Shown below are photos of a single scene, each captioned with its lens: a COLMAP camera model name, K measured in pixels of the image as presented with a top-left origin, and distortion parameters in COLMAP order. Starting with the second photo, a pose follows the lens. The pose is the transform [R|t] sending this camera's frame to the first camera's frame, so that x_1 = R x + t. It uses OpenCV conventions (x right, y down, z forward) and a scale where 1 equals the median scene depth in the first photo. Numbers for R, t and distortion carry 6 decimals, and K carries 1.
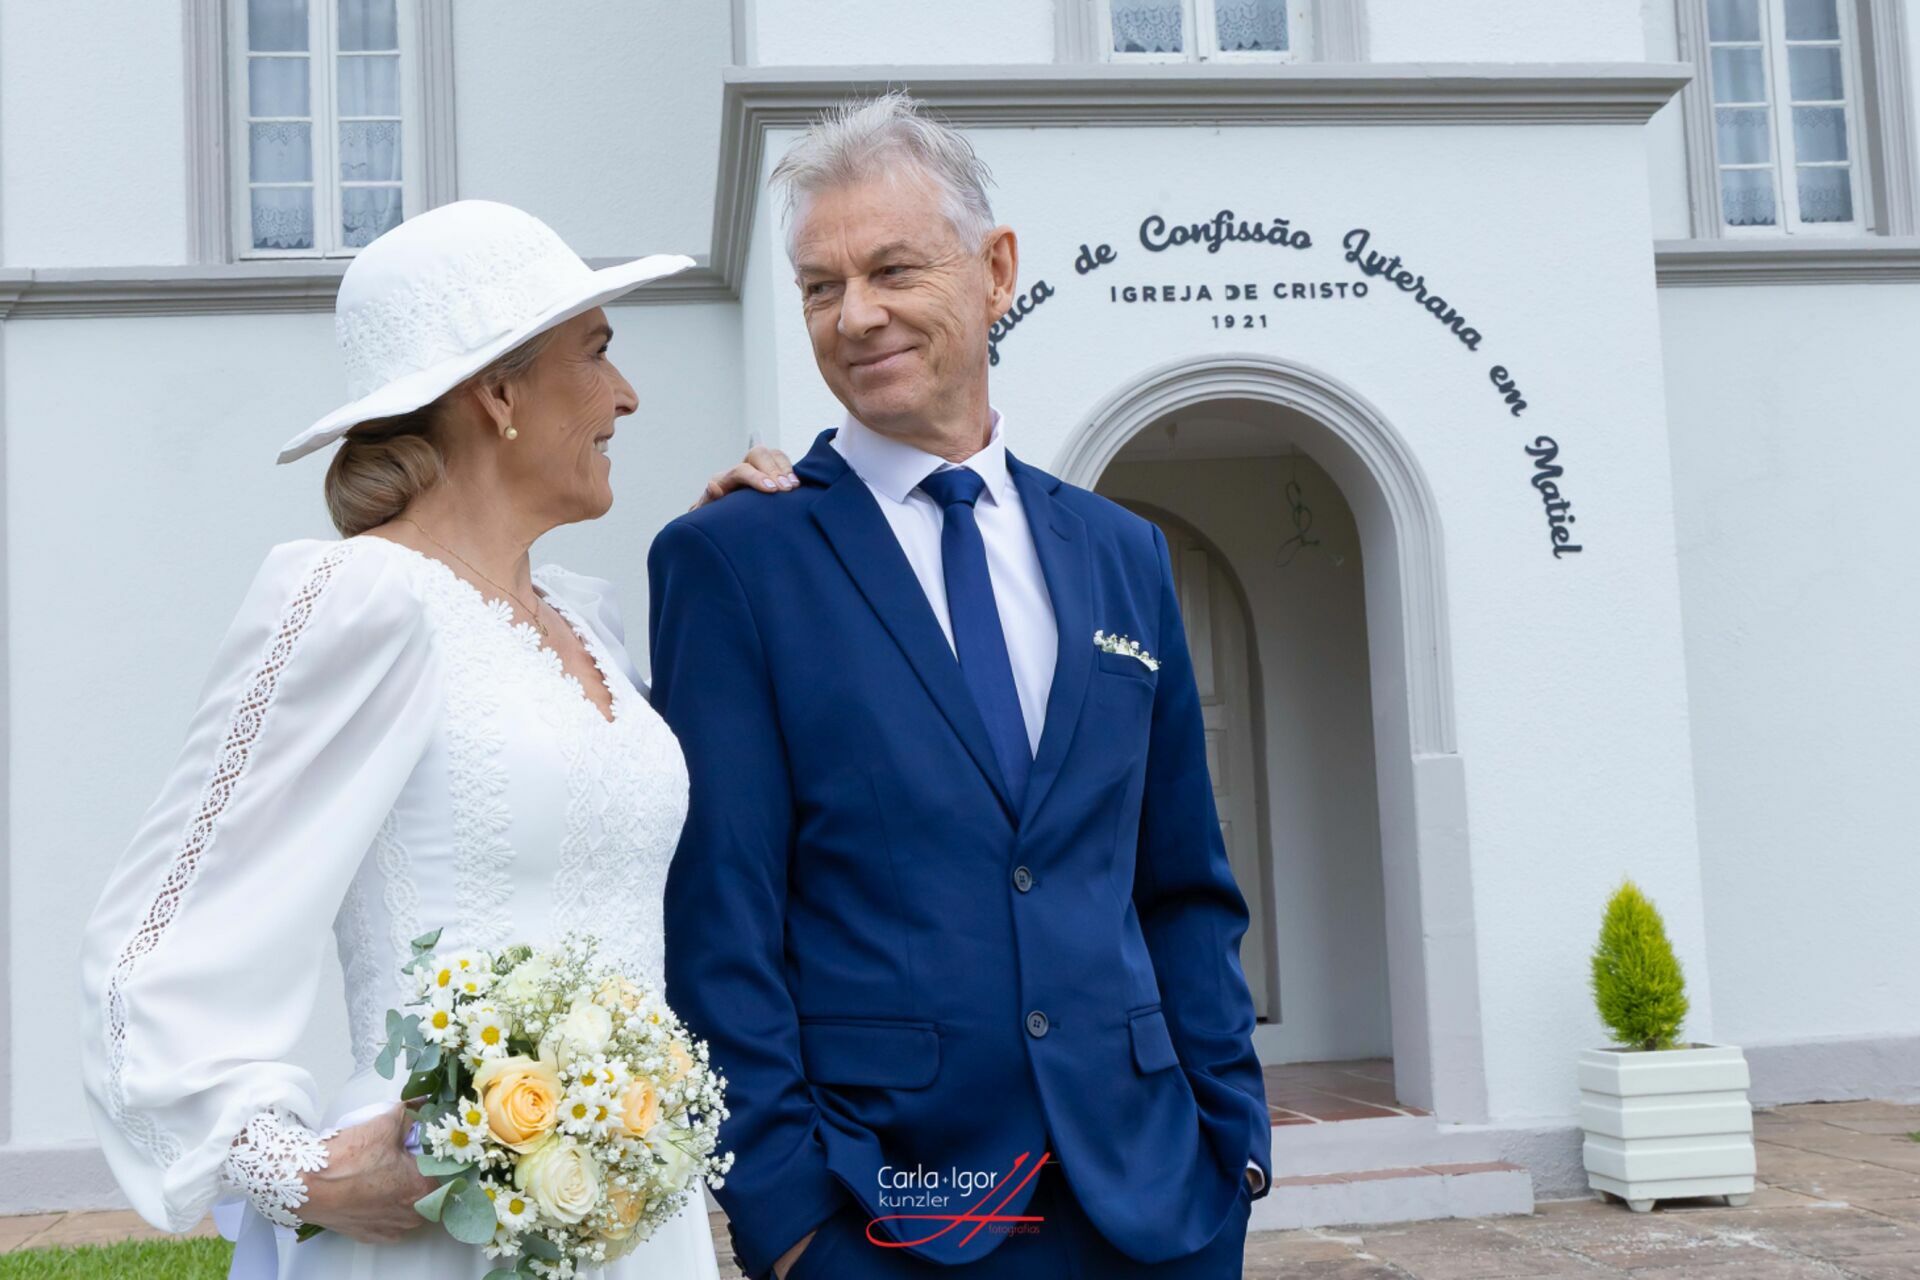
lens RADIAL K [[2789.9, 0, 1022.8], [0, 2789.9, 588.6], [0, 0, 1]] dist [-0.016977, 0.095098]
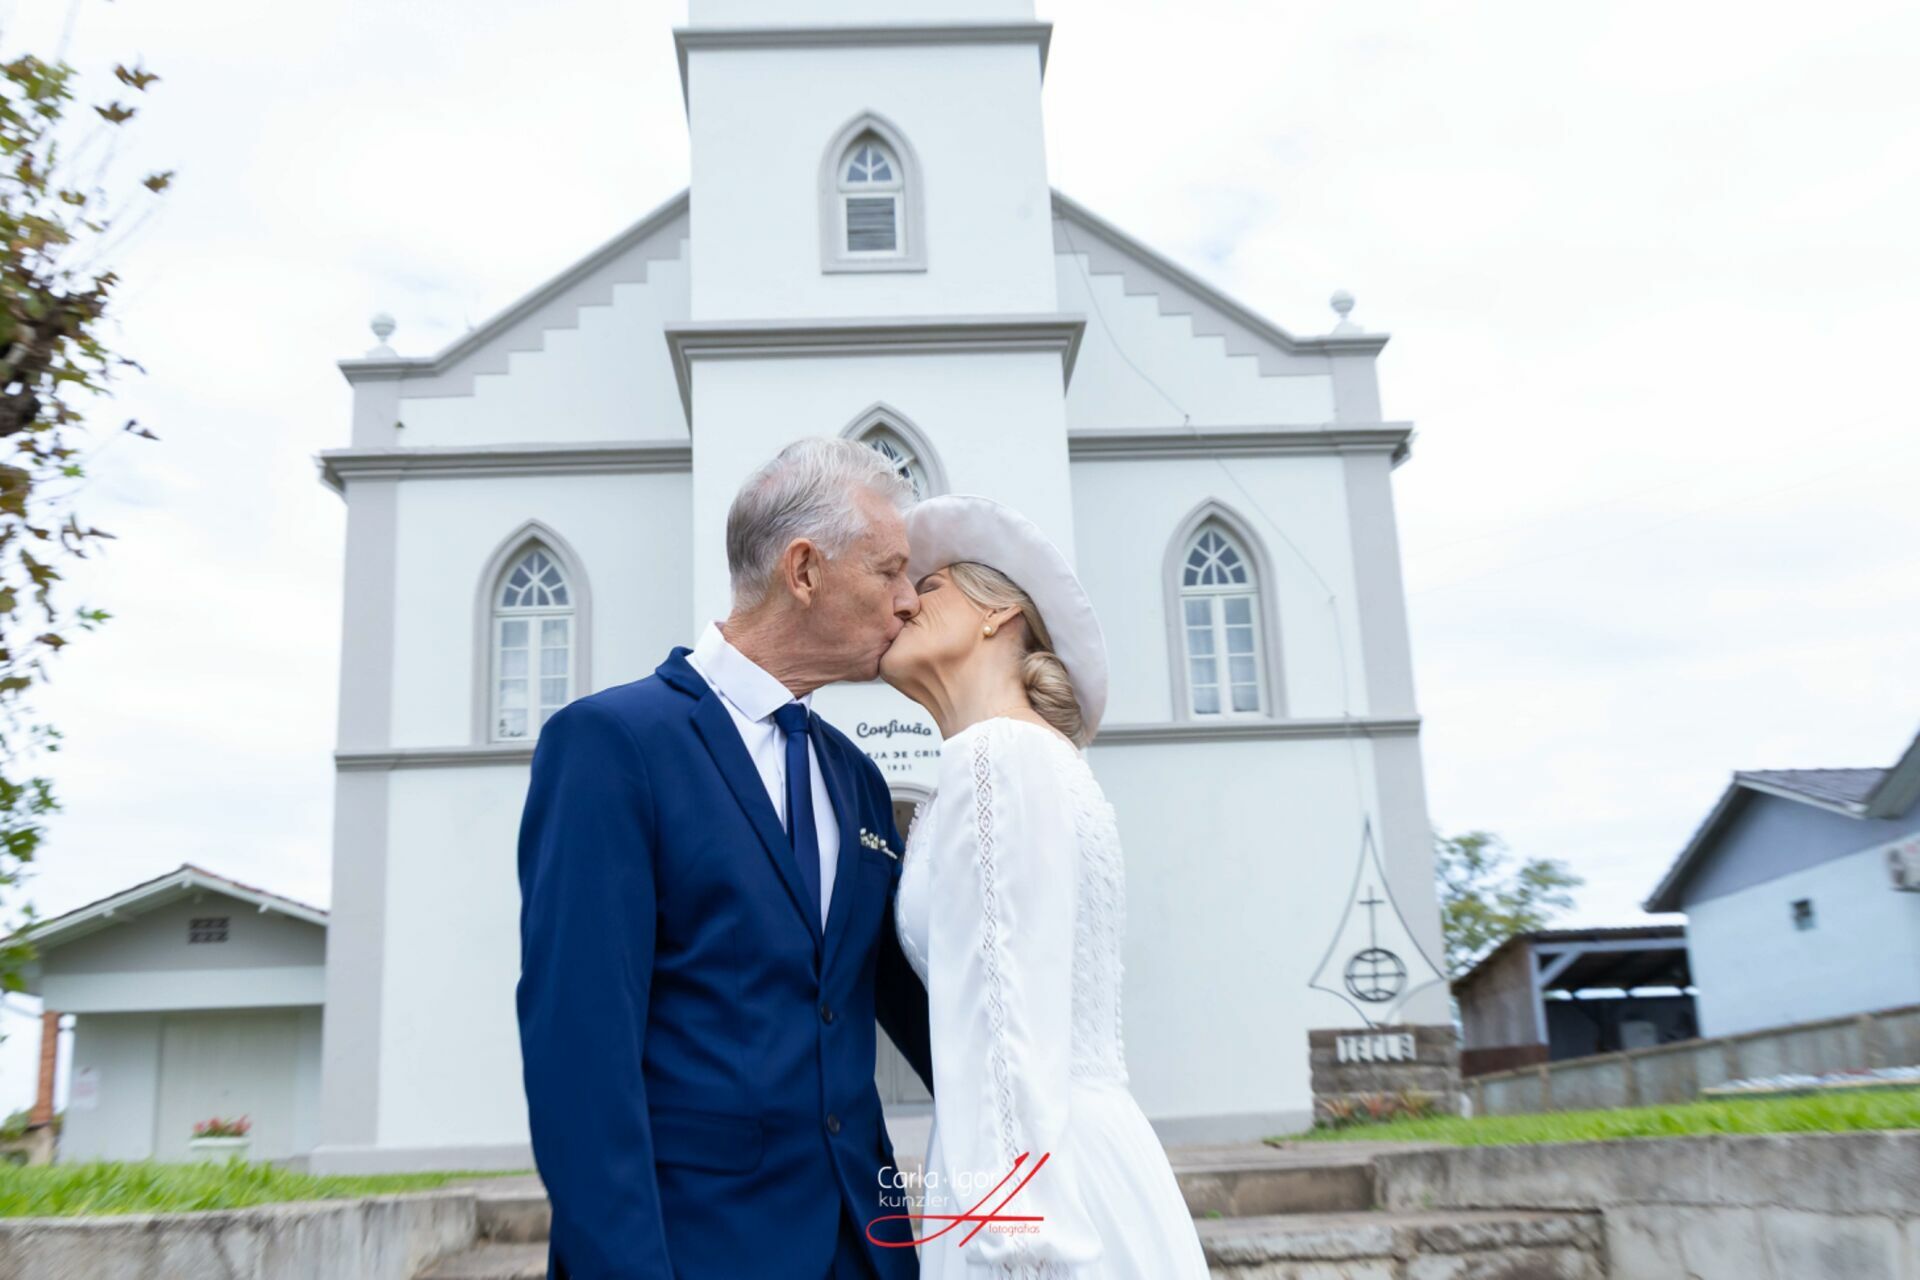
lens RADIAL K [[1891.2, 0, 918.5], [0, 1891.2, 642.1], [0, 0, 1]] dist [-0.021695, 0.031278]
pose [[0.995623, -0.019167, -0.091478, 0.238134], [0.005020, 0.988301, -0.152434, 0.040977], [0.093329, 0.151308, 0.984071, -0.558613]]
